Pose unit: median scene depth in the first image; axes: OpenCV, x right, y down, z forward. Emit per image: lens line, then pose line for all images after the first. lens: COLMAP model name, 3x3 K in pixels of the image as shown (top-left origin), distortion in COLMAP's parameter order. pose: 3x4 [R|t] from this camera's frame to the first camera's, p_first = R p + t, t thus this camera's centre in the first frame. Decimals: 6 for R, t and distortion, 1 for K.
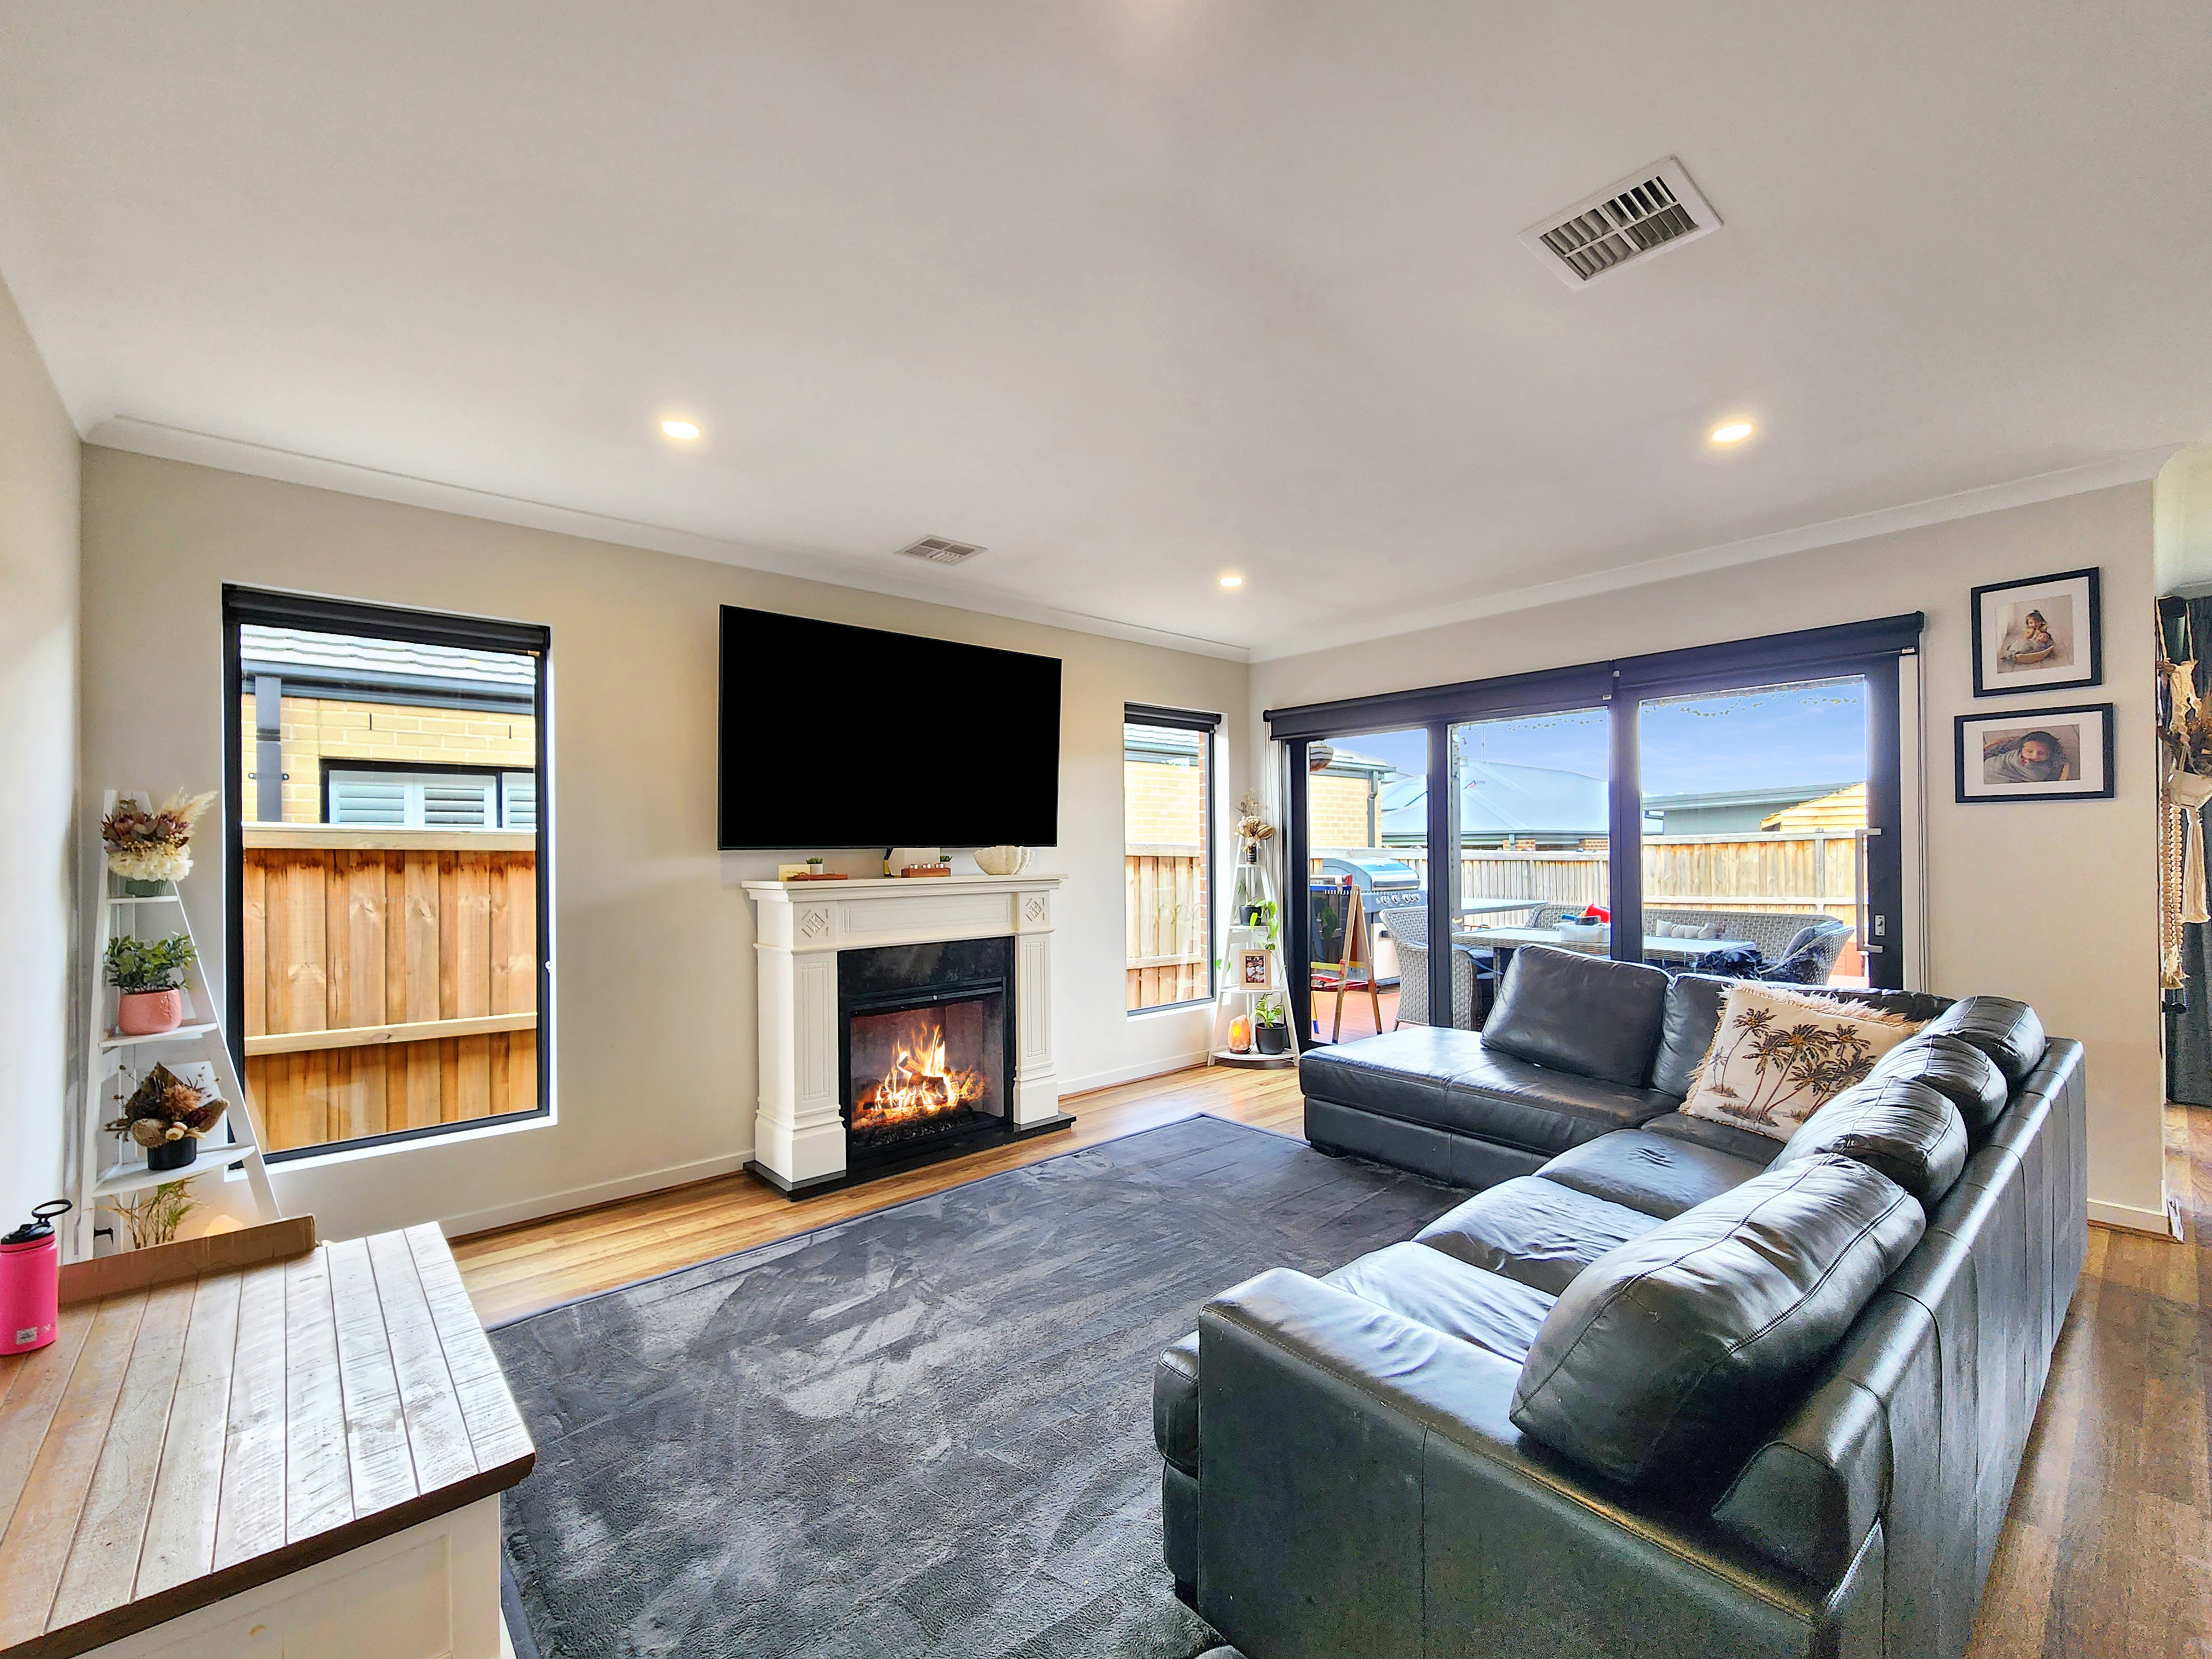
lens RADIAL K [[941.3, 0, 1113.7], [0, 941.3, 841.5], [0, 0, 1]] dist [0.004193, -0.001003]
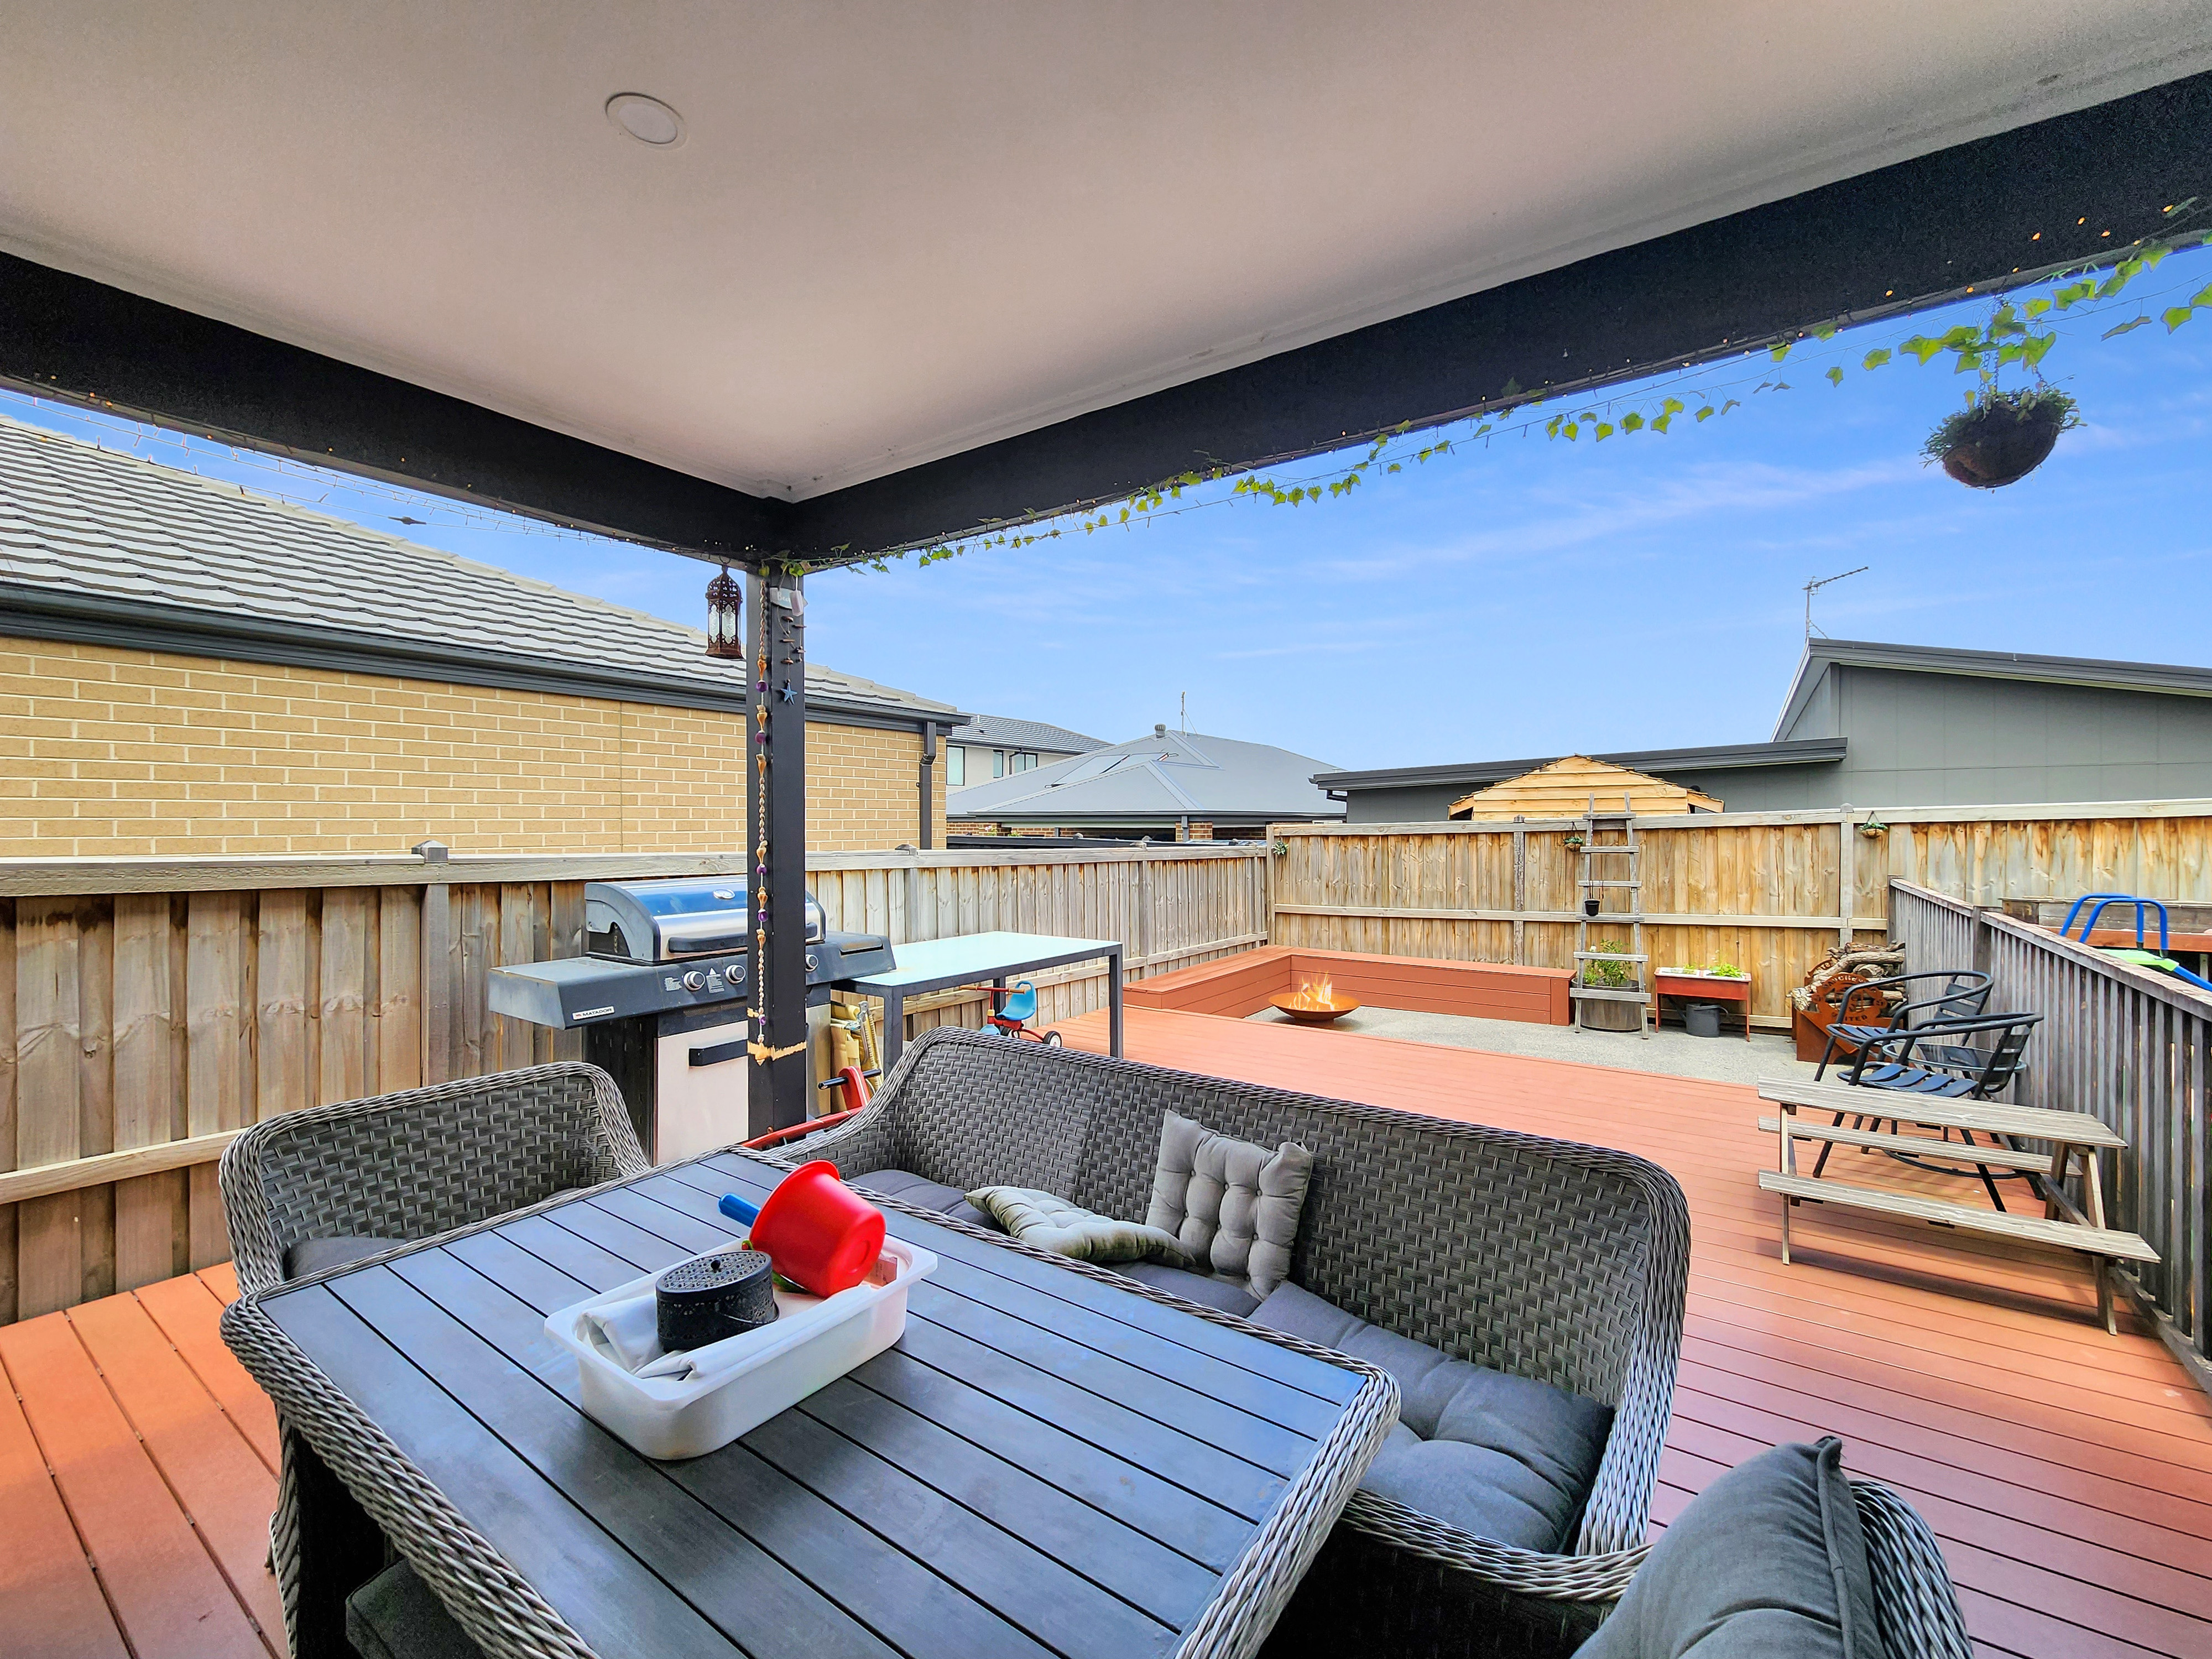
lens RADIAL K [[941.3, 0, 1095.4], [0, 941.3, 828.2], [0, 0, 1]] dist [0.004193, -0.001003]
pose [[0.969836, 0.007081, 0.243656, 0.361618], [-0.010506, 0.999863, 0.012760, -0.016319], [-0.243532, -0.014934, 0.969778, 0.534221]]
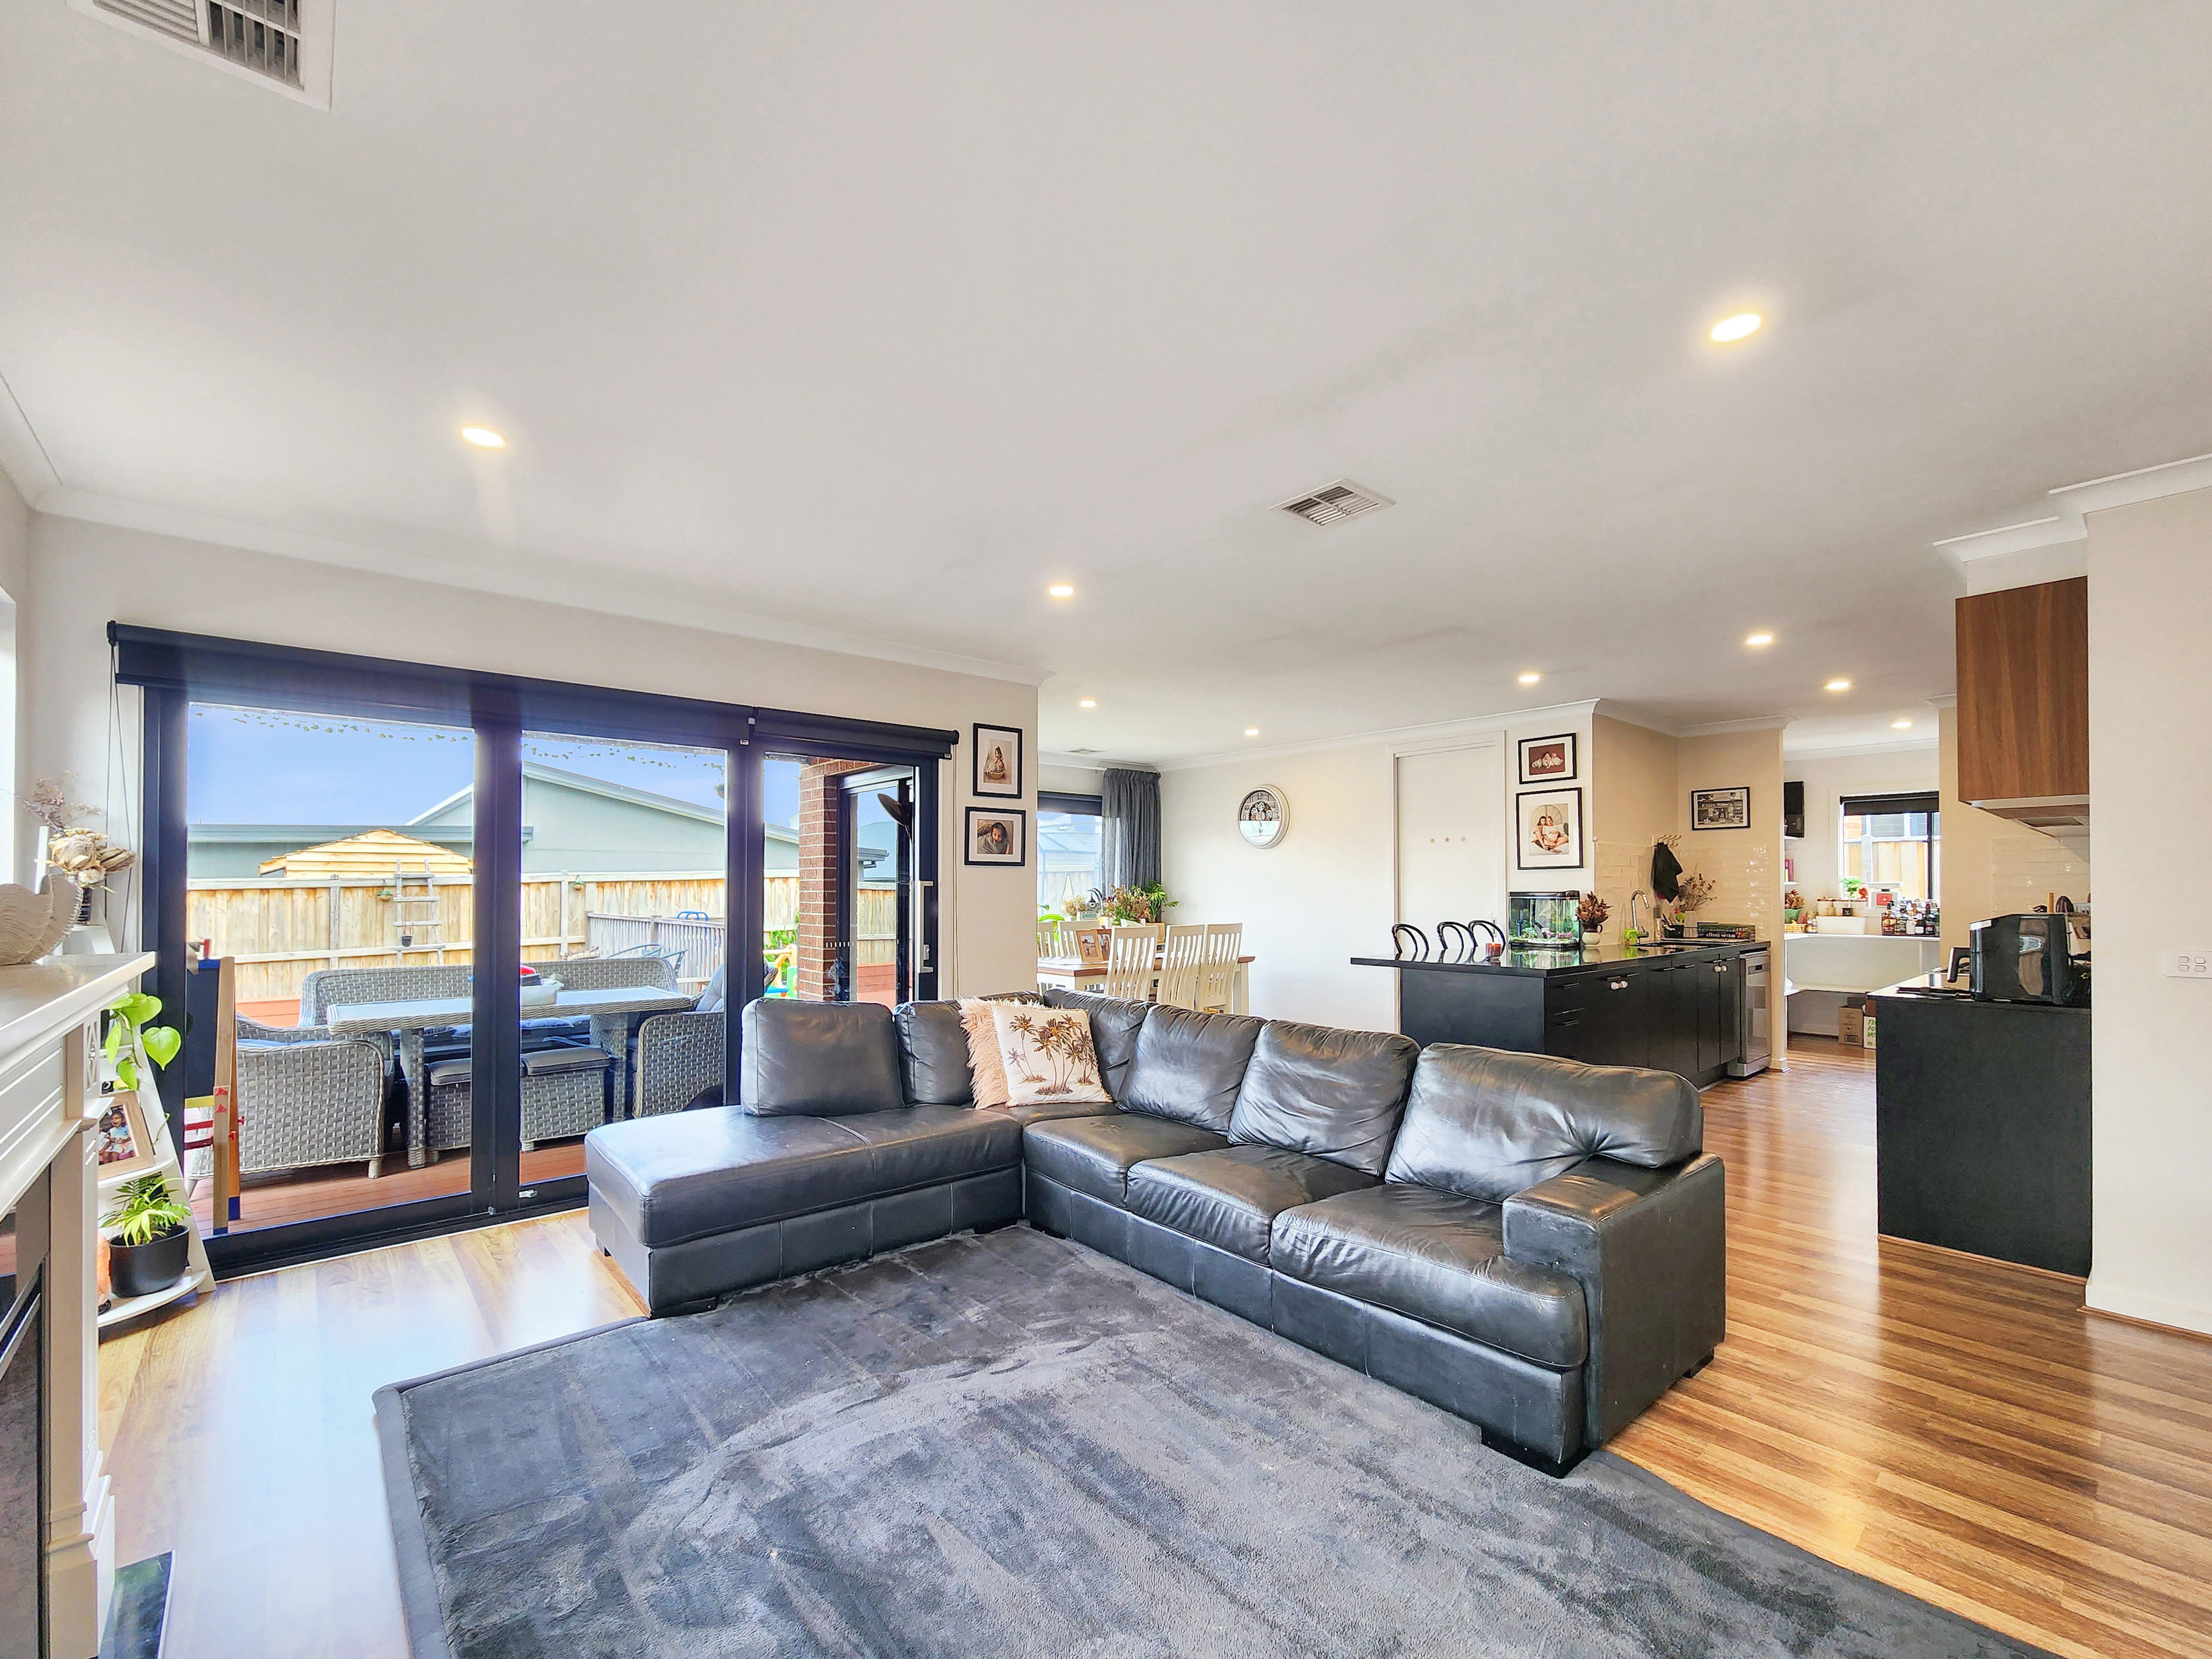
lens RADIAL K [[941.3, 0, 1113.2], [0, 941.3, 879.7], [0, 0, 1]] dist [0.004193, -0.001003]
pose [[-0.003984, 0.020344, 0.999785, -0.260041], [-0.008121, 0.999759, -0.020376, 0.004428], [-0.999959, -0.008201, -0.003818, 0.345550]]
